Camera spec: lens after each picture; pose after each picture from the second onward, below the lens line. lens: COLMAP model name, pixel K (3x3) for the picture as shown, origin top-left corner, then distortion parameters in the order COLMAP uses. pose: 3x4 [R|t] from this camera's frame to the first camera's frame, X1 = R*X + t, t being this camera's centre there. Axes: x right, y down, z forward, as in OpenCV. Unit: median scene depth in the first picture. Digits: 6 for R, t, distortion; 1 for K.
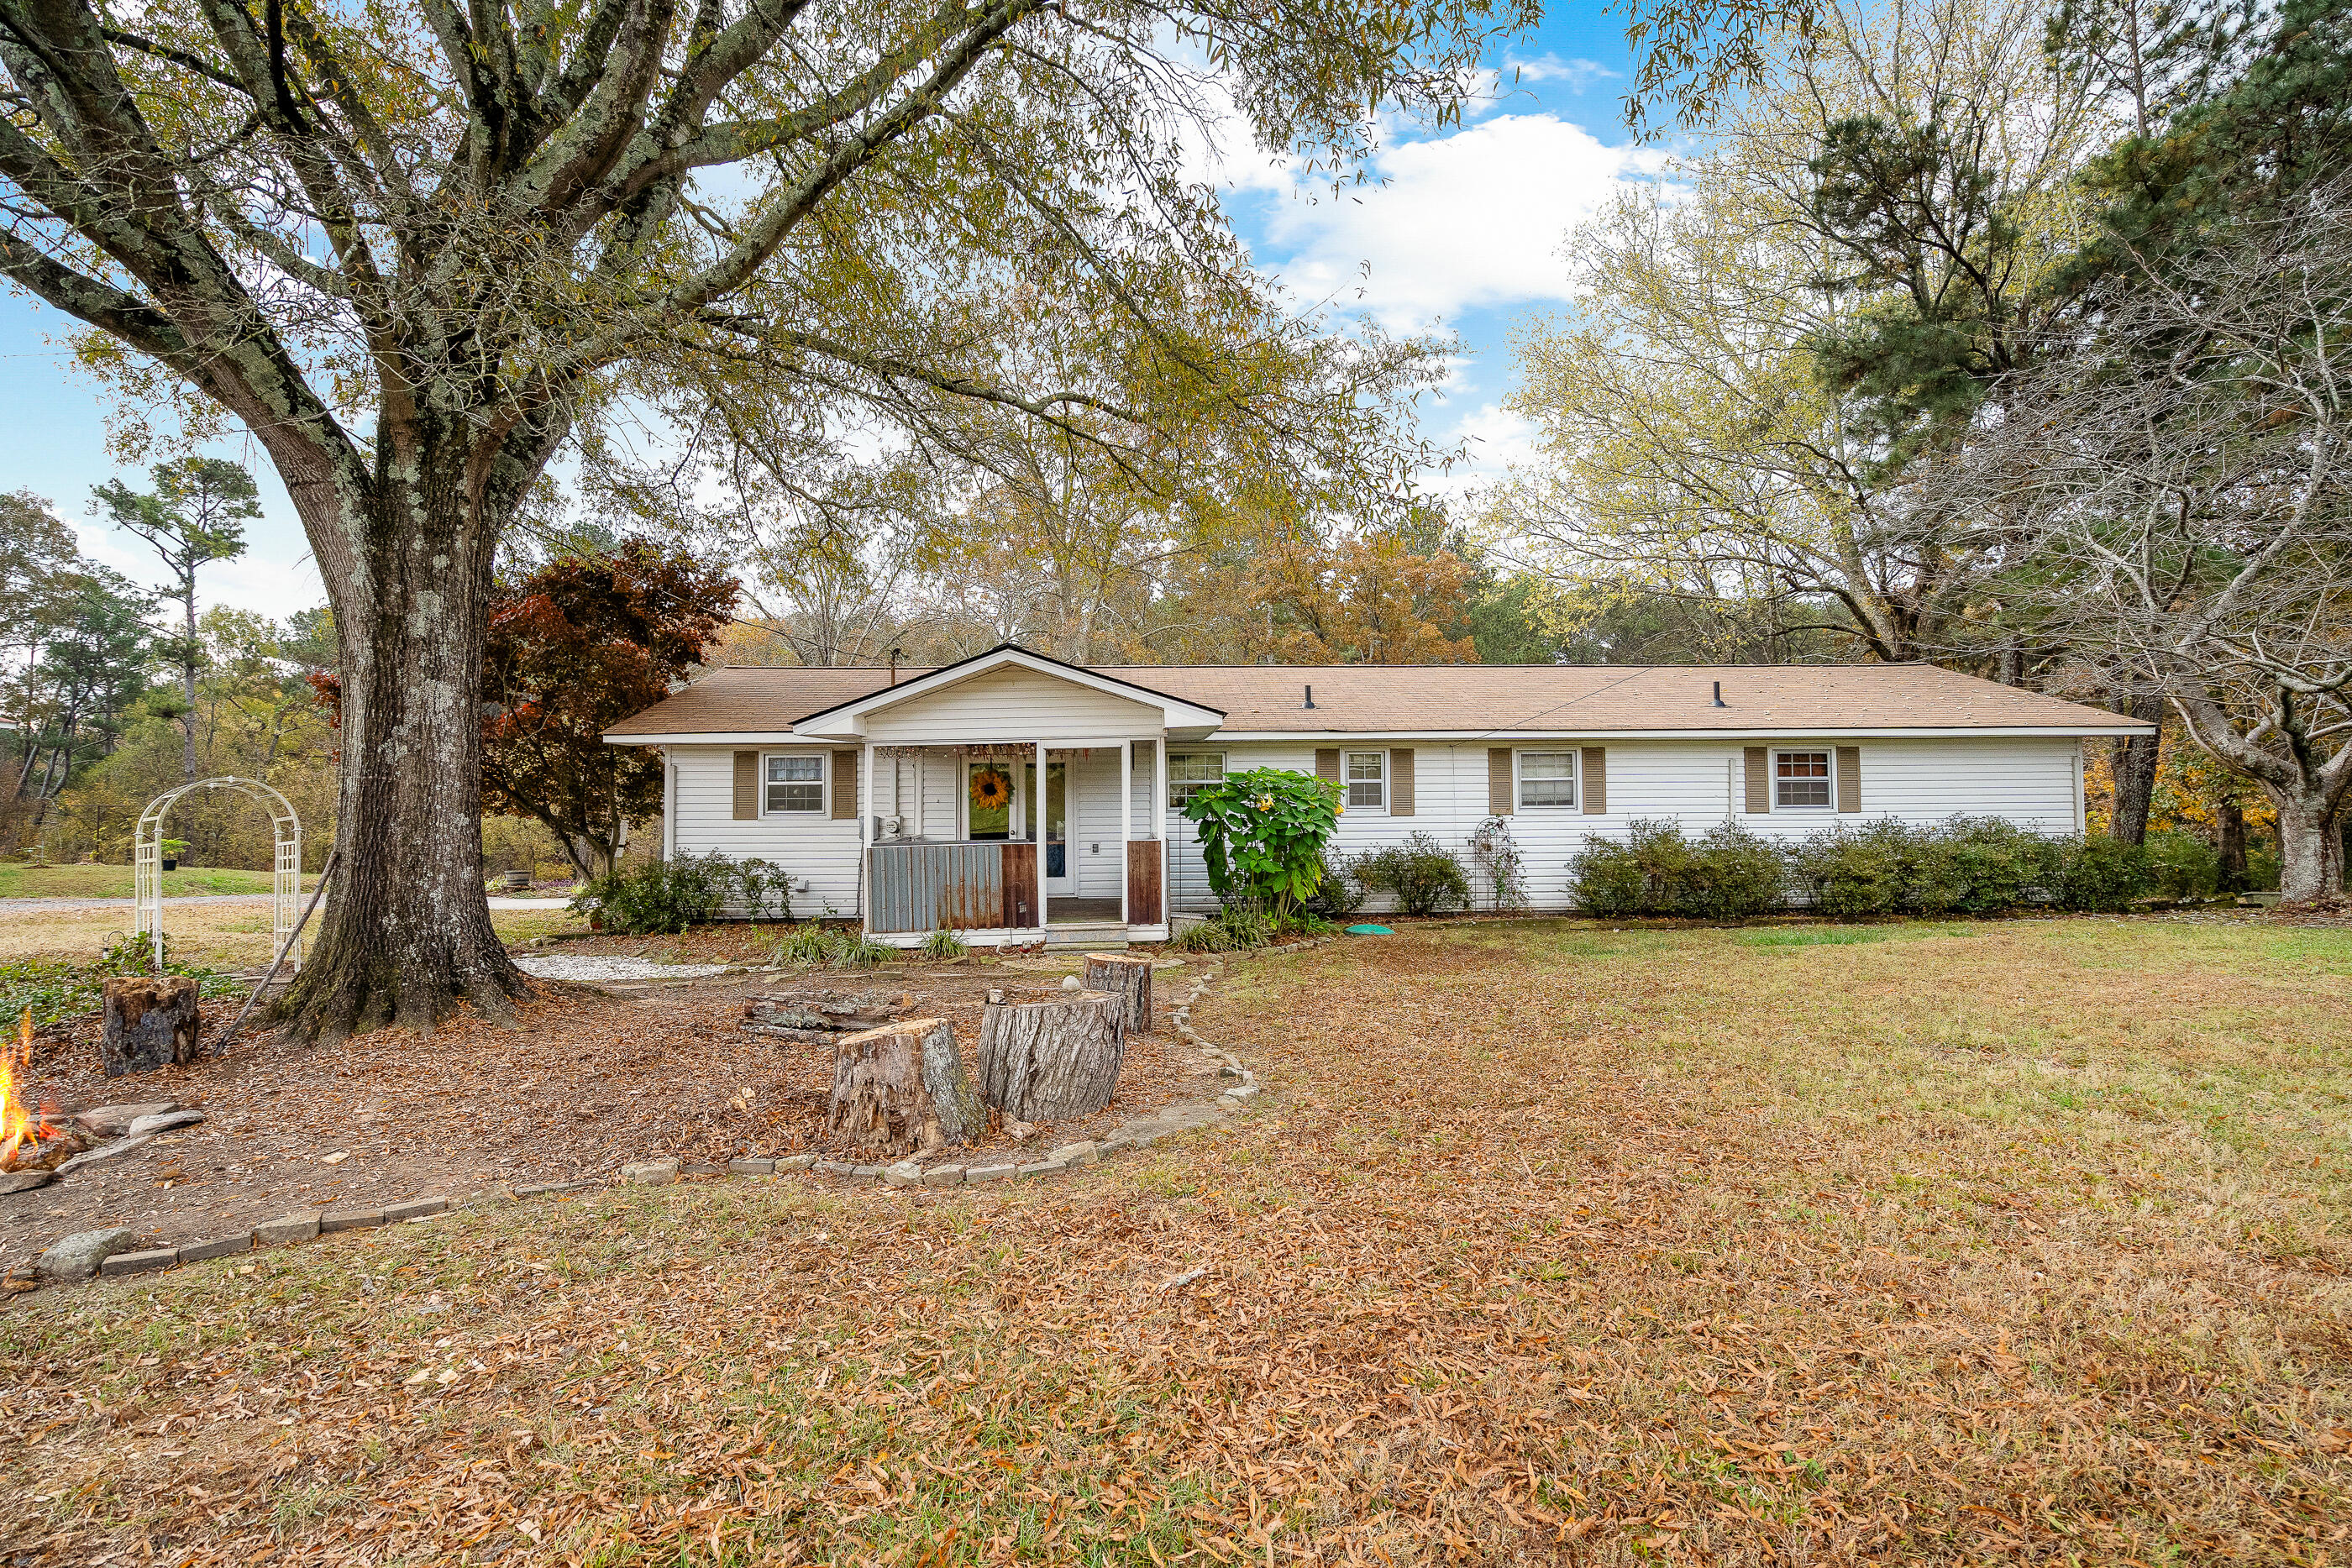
lens RADIAL K [[1099.0, 0, 1176.0], [0, 1099.0, 784.0], [0, 0, 1]] dist [-0.000282, -0.000258]
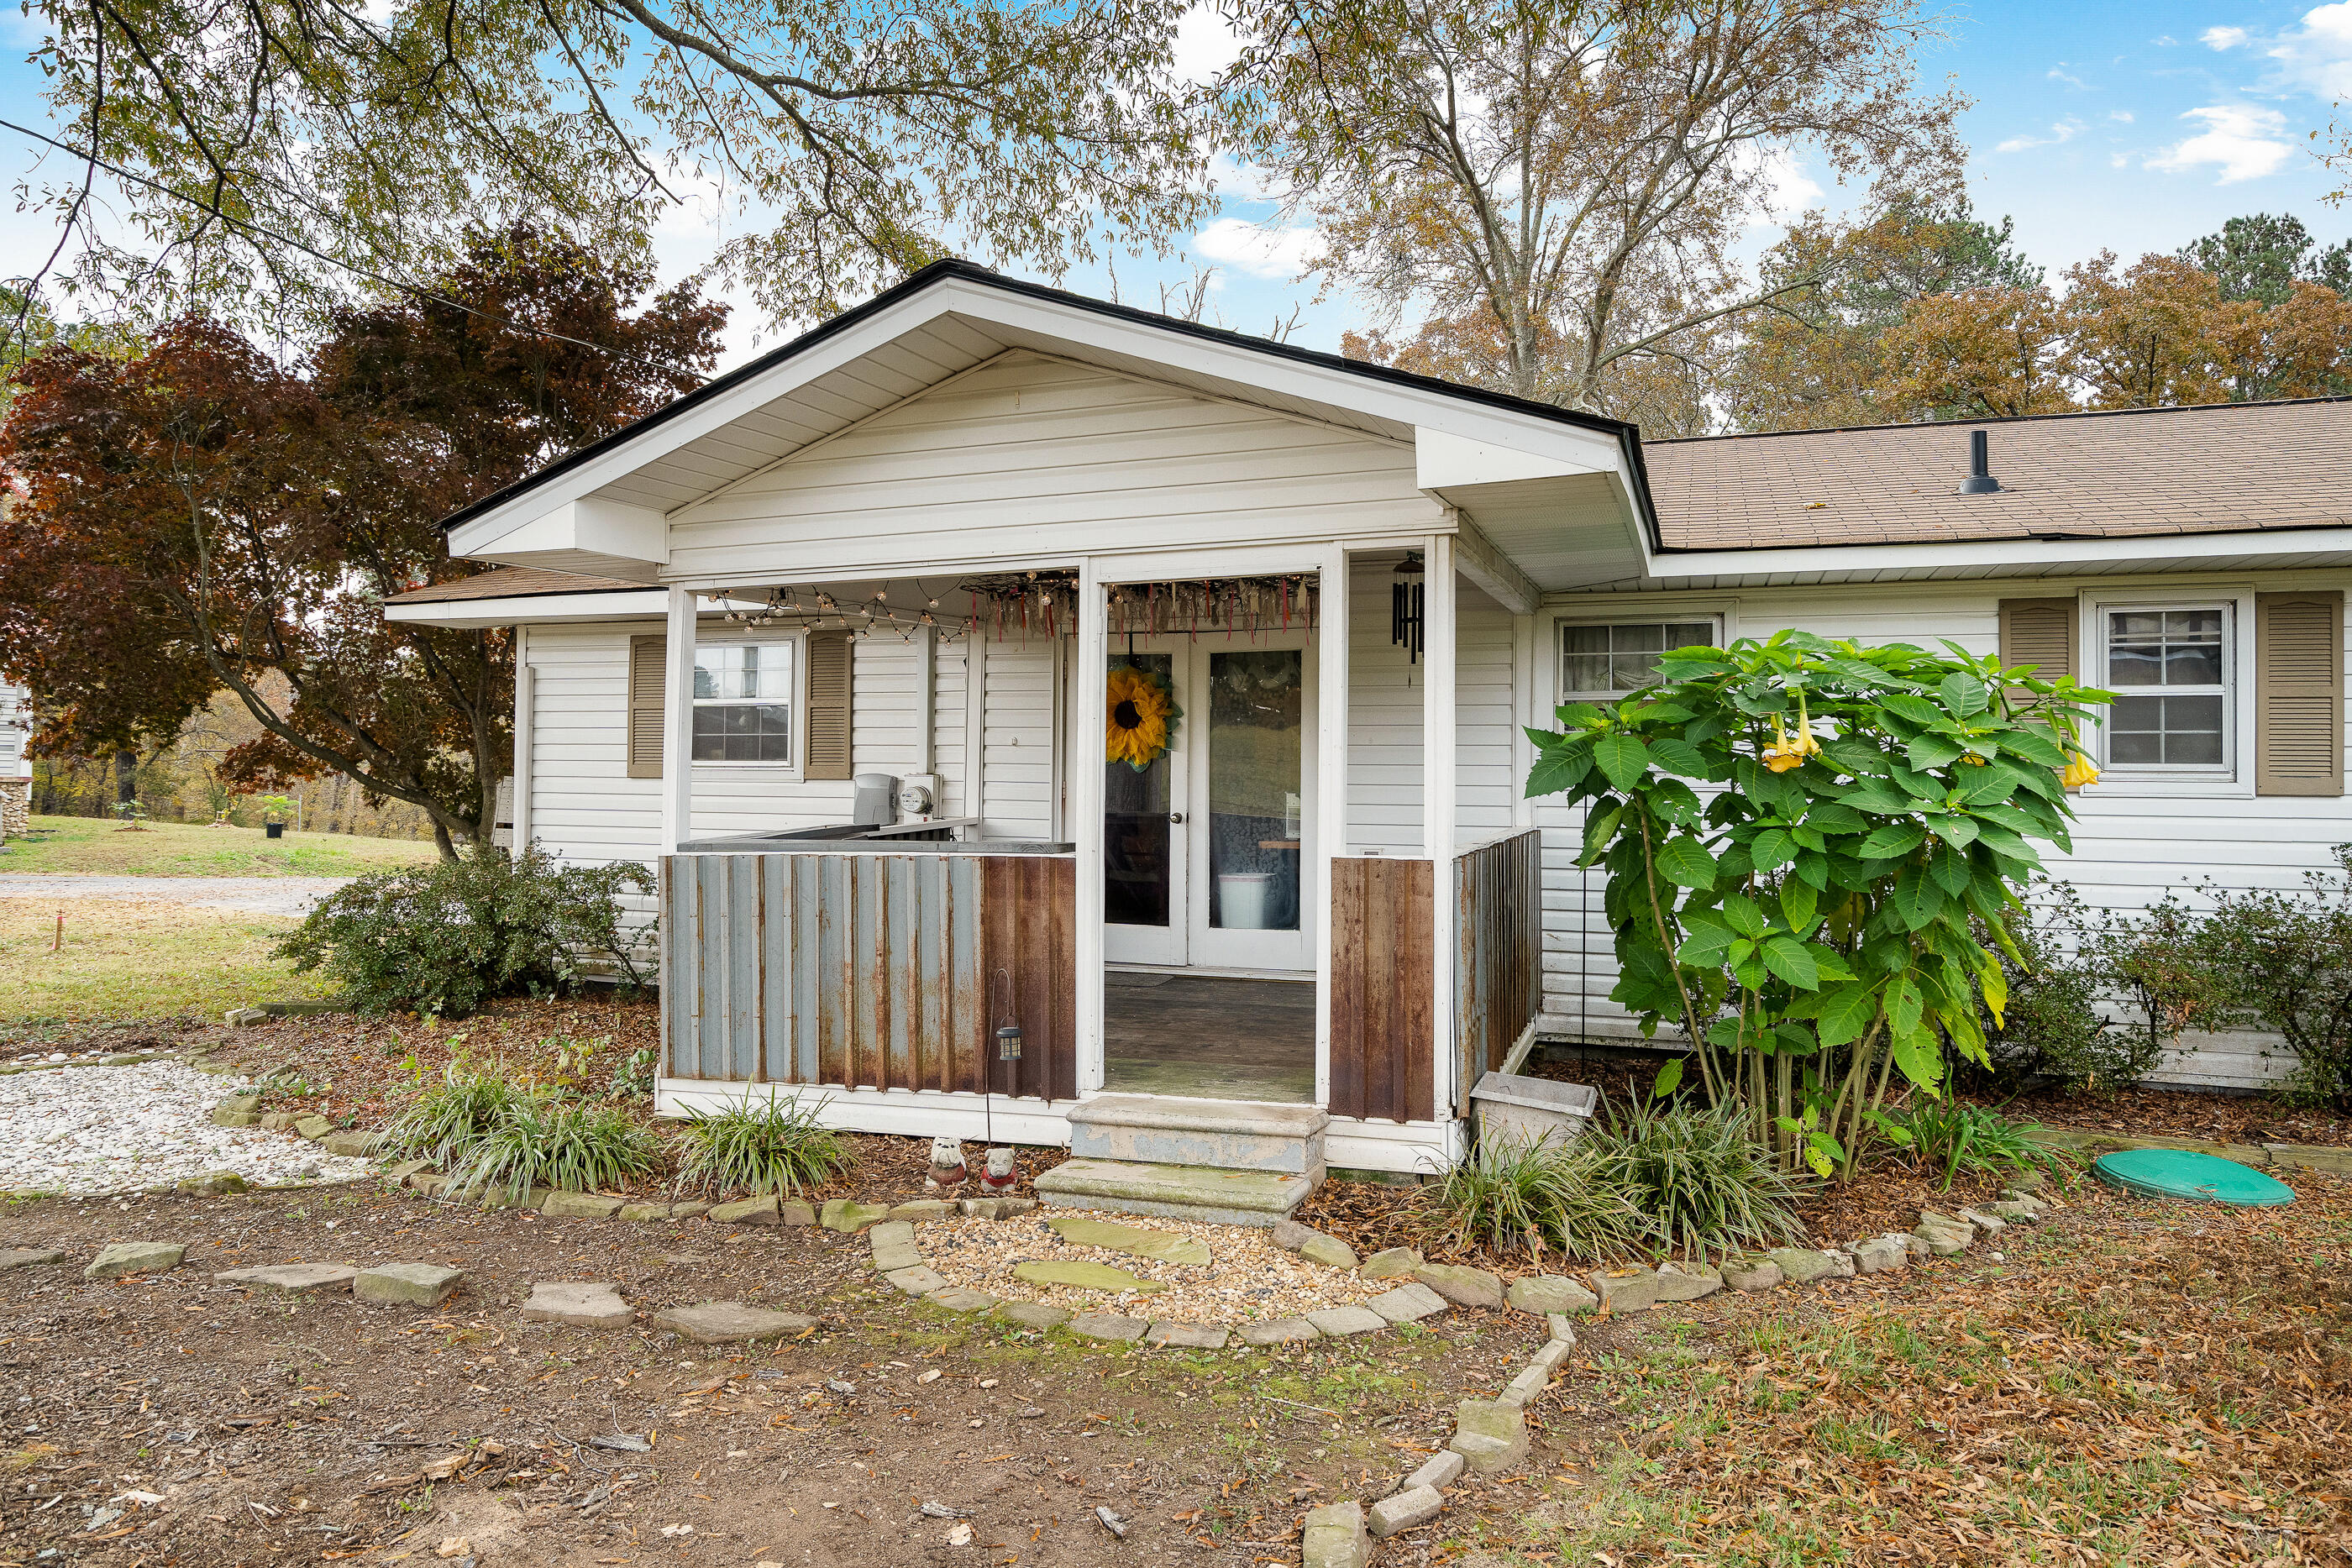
lens RADIAL K [[1543.1, 0, 1177.7], [0, 1543.1, 755.1], [0, 0, 1]] dist [0.030107, 0.000289]
pose [[0.931903, 0.008821, -0.362599, 0.067313], [-0.004816, 0.999917, 0.011946, 0.013625], [0.362675, -0.009386, 0.931869, 0.469169]]
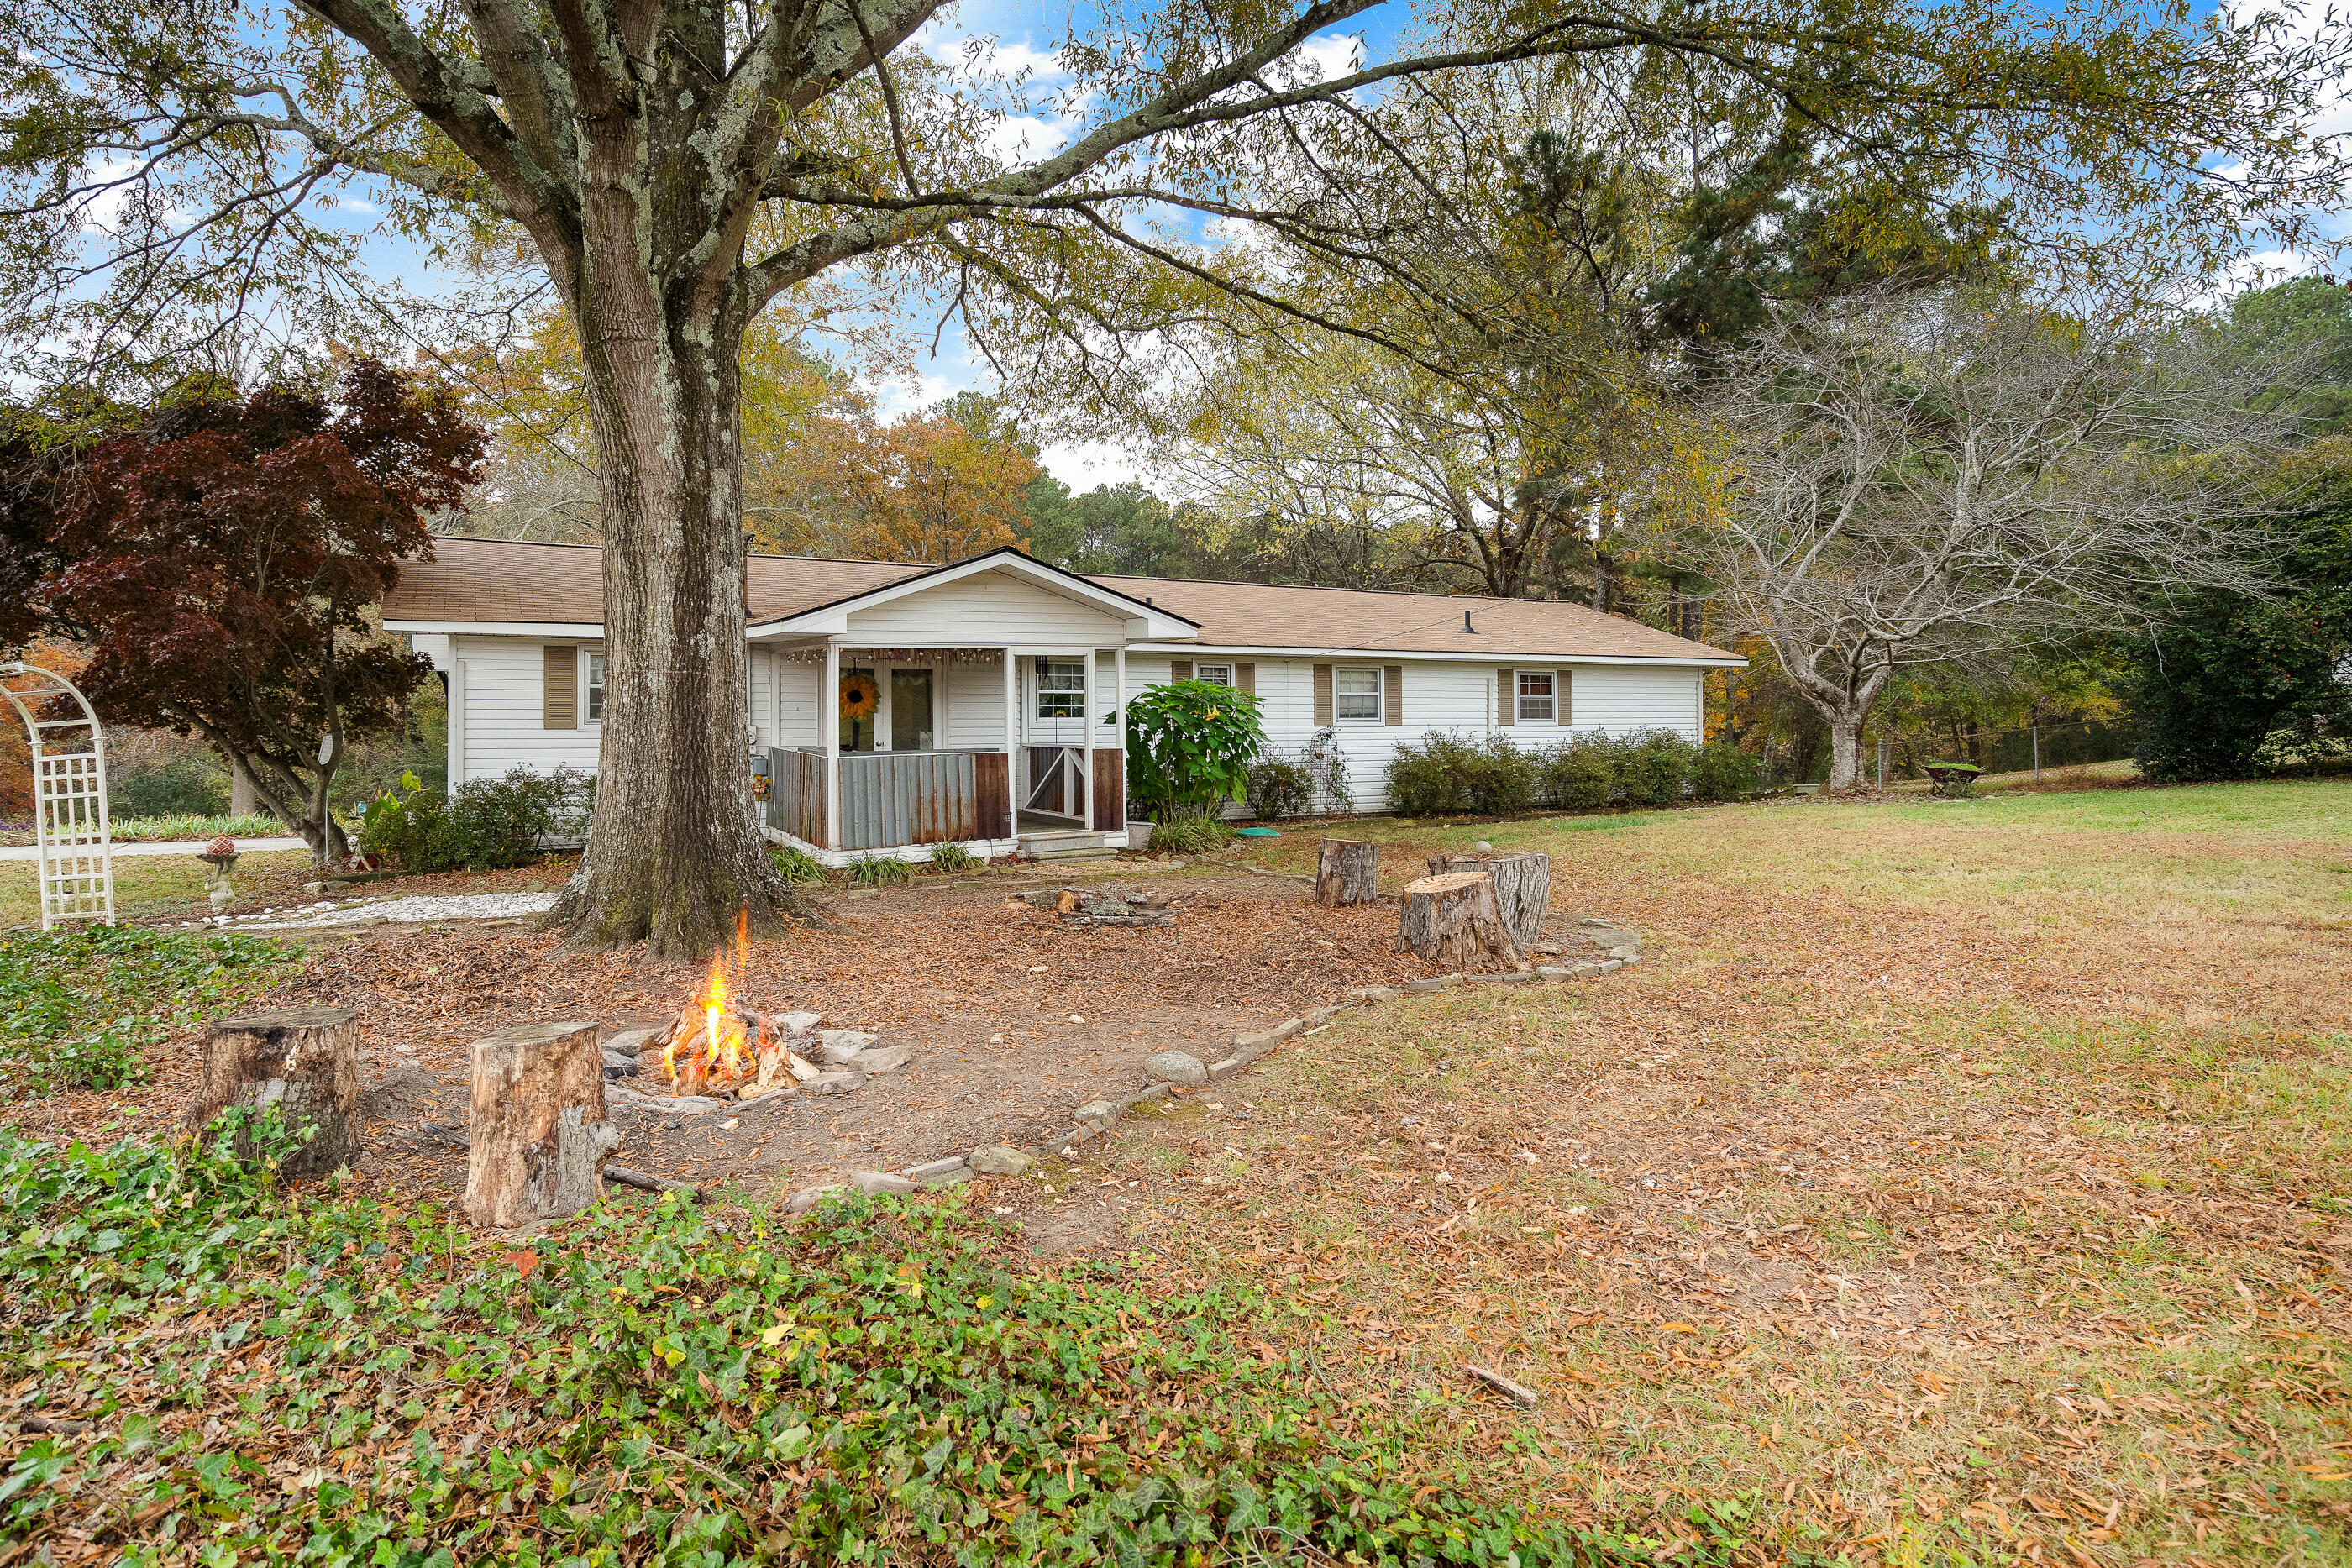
lens RADIAL K [[1278.9, 0, 1184.3], [0, 1278.9, 721.6], [0, 0, 1]] dist [0.005883, 0.000477]
pose [[0.891897, 0.004390, 0.452218, -0.418768], [-0.012629, 0.999805, 0.015202, 0.006777], [-0.452063, -0.019270, 0.891778, -0.064261]]
